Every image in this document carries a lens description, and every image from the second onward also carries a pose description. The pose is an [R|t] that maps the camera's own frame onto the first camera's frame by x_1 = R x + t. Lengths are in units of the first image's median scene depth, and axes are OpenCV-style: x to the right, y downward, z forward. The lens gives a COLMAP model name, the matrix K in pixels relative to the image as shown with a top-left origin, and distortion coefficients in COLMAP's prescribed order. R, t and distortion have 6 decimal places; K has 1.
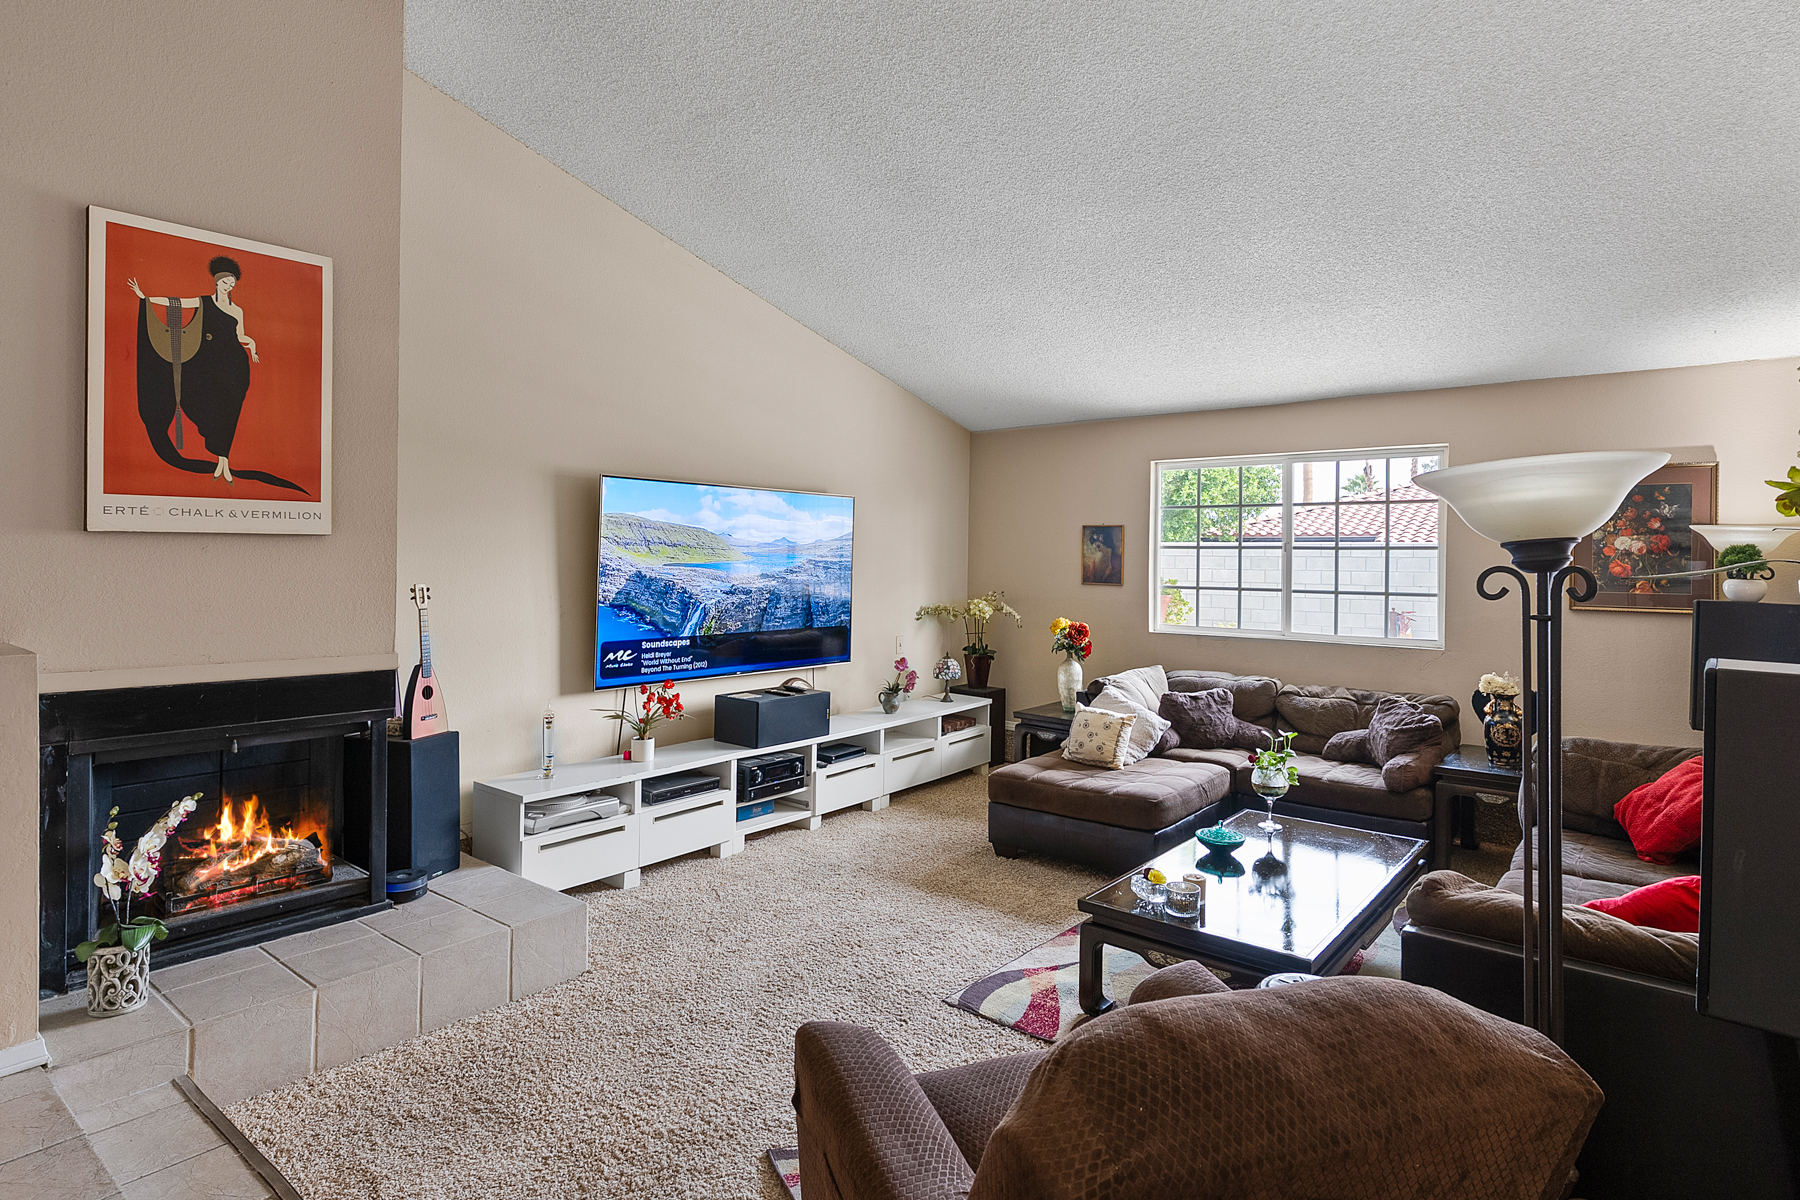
lens RADIAL K [[942.2, 0, 954.7], [0, 942.2, 552.9], [0, 0, 1]] dist [-0.000245, 0.001351]
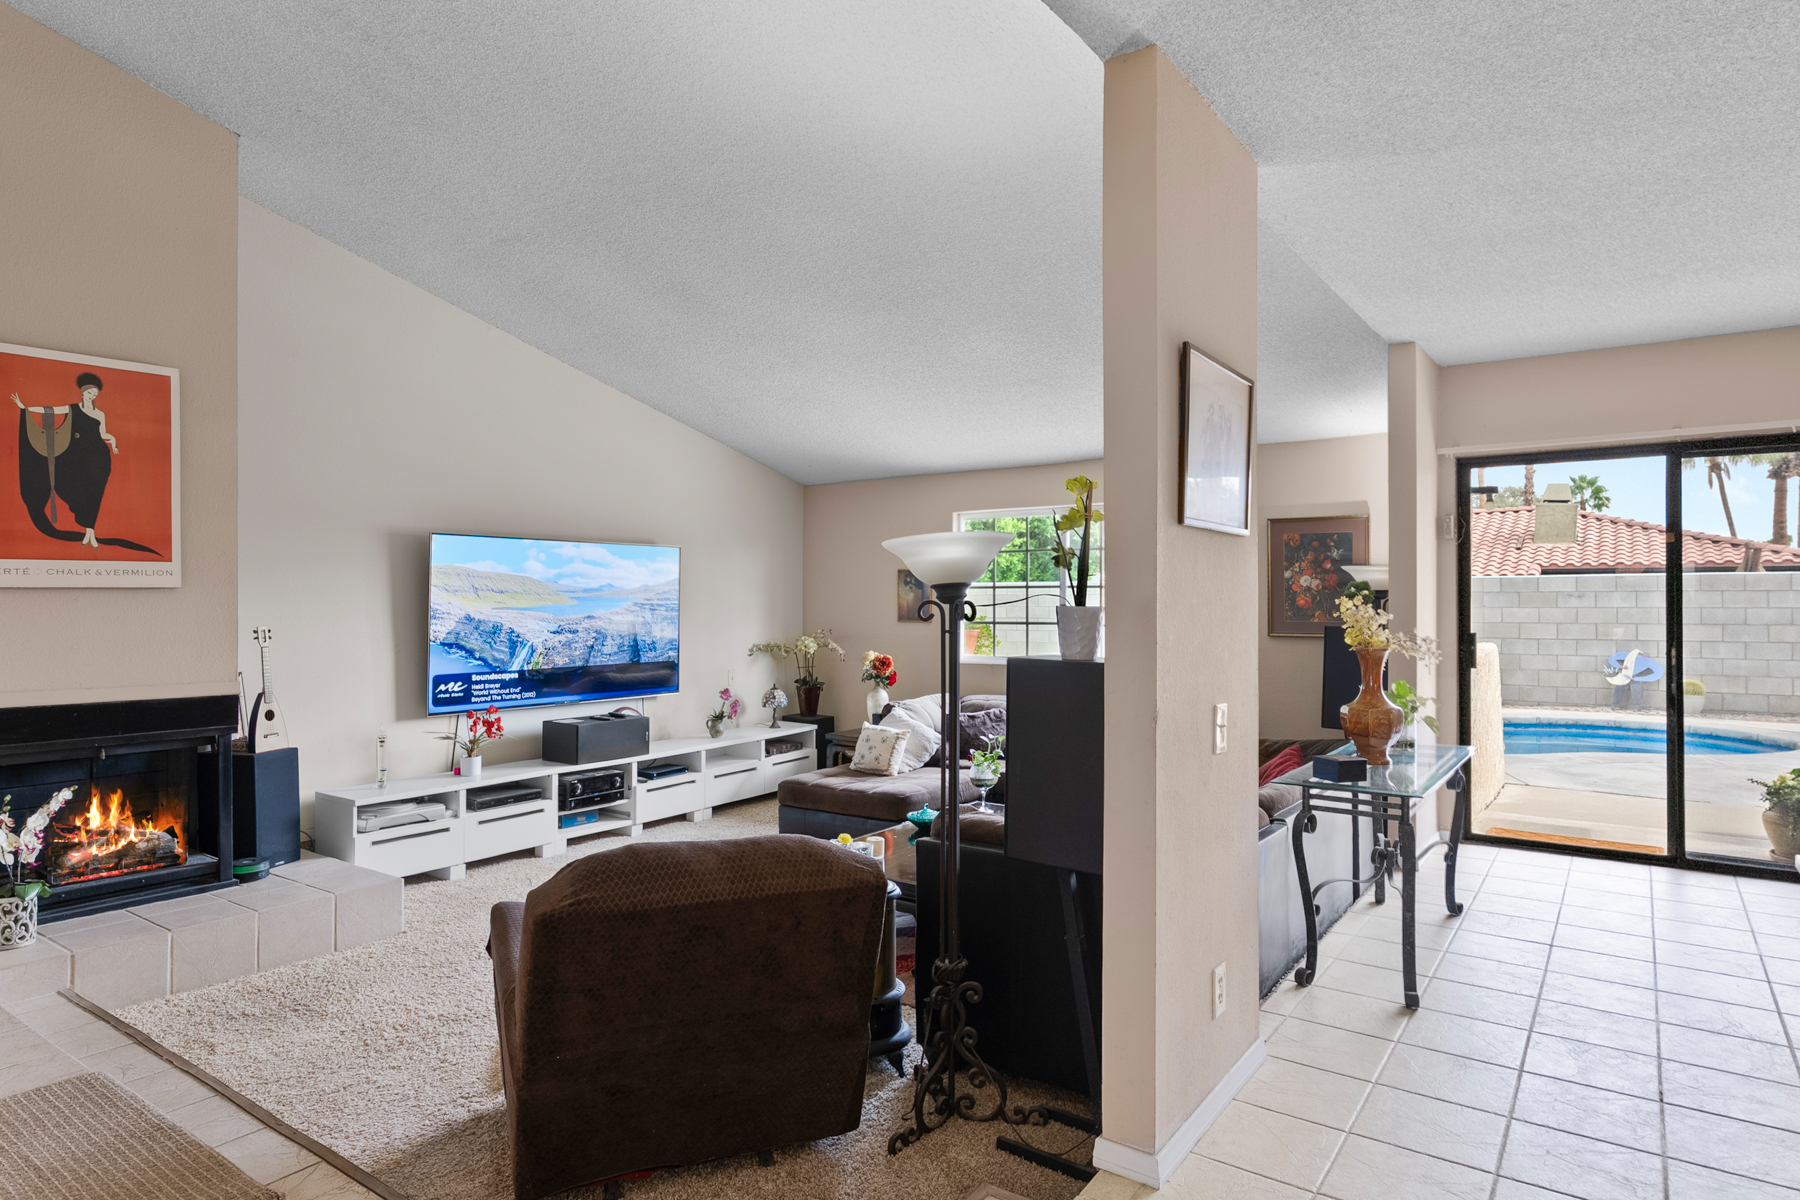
lens RADIAL K [[978.1, 0, 963.7], [0, 978.1, 596.0], [0, 0, 1]] dist [0.002632, -0.000179]
pose [[0.997312, -0.012103, 0.072269, 0.208970], [0.011959, 0.999926, 0.002422, 0.001130], [-0.072293, -0.001552, 0.997382, -0.278596]]
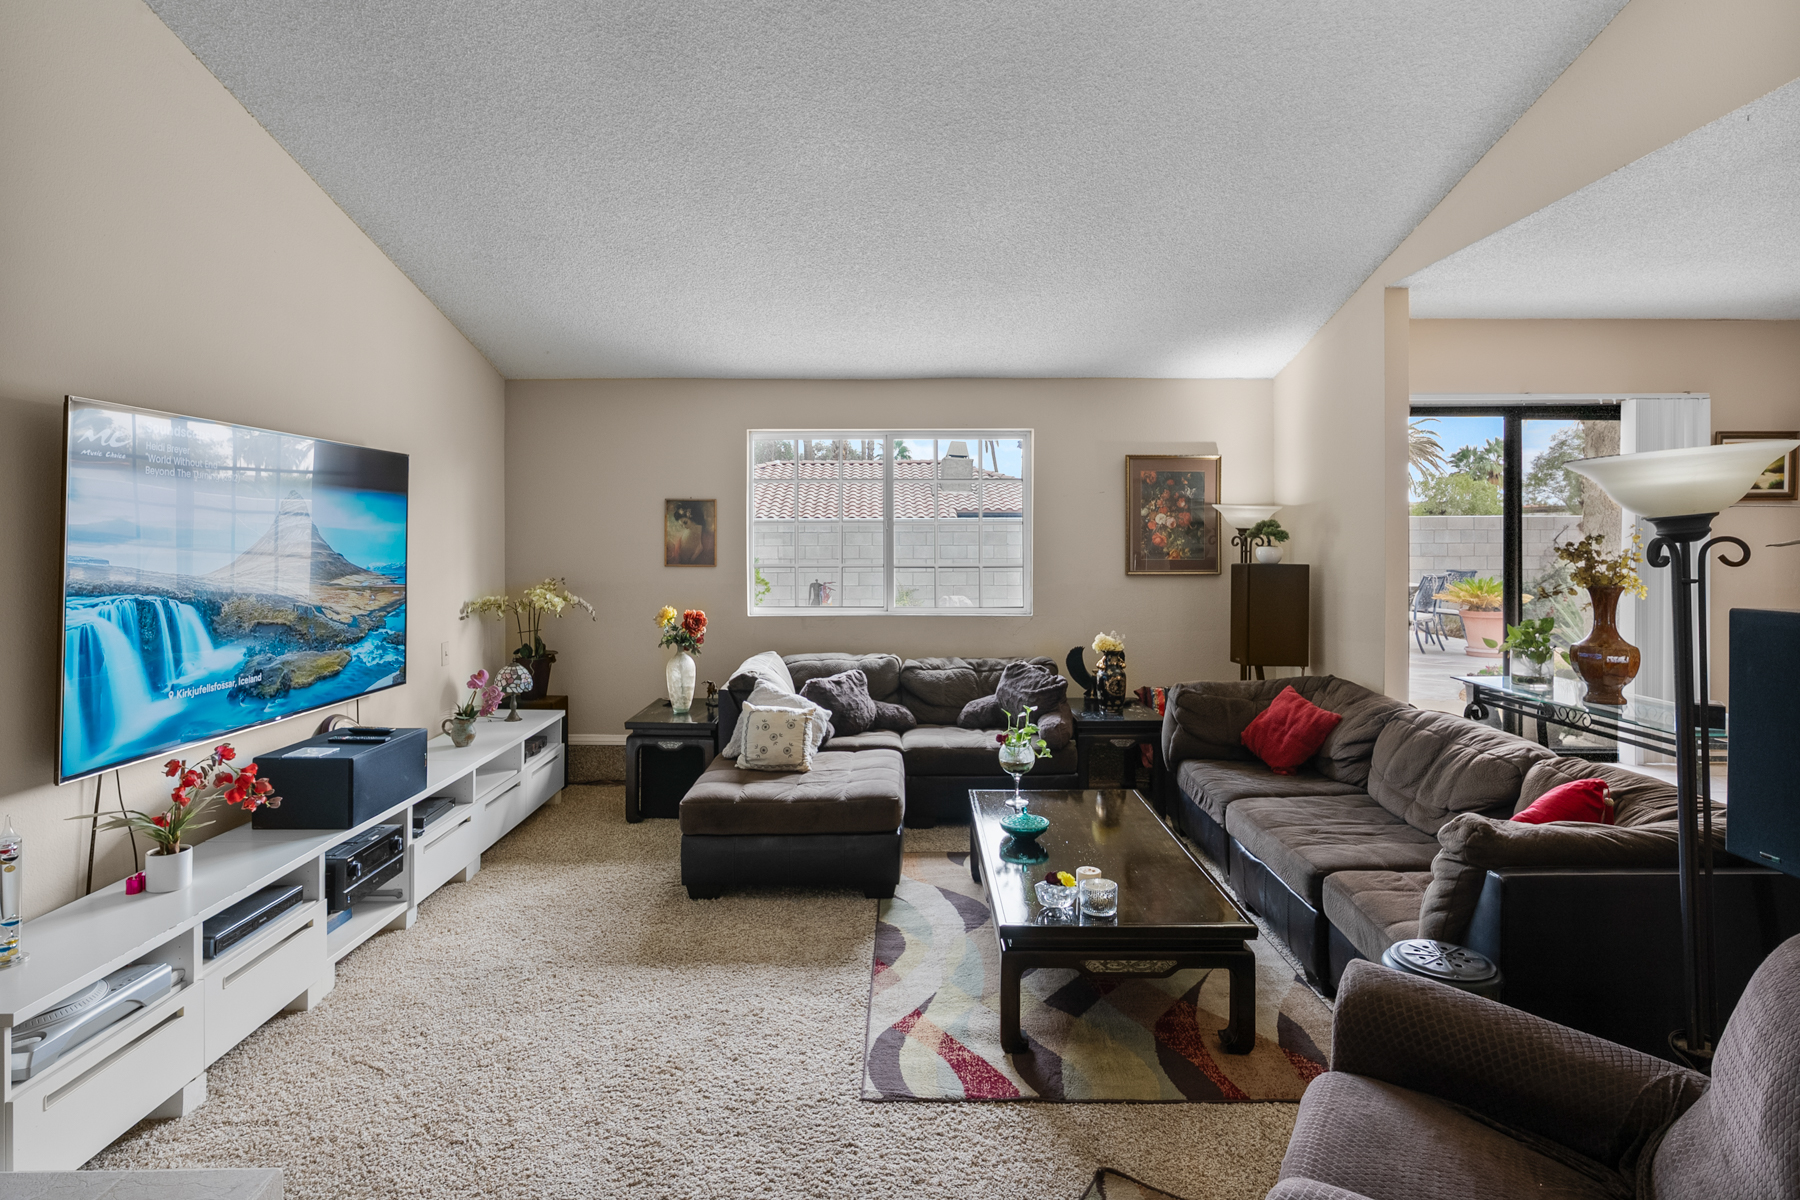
lens RADIAL K [[943.3, 0, 926.1], [0, 943.3, 537.9], [0, 0, 1]] dist [-0.001330, 0.001053]
pose [[0.791528, -0.012795, 0.610999, -0.334685], [0.007186, 0.999907, 0.011630, -0.002446], [-0.611091, -0.004814, 0.791546, 0.259164]]
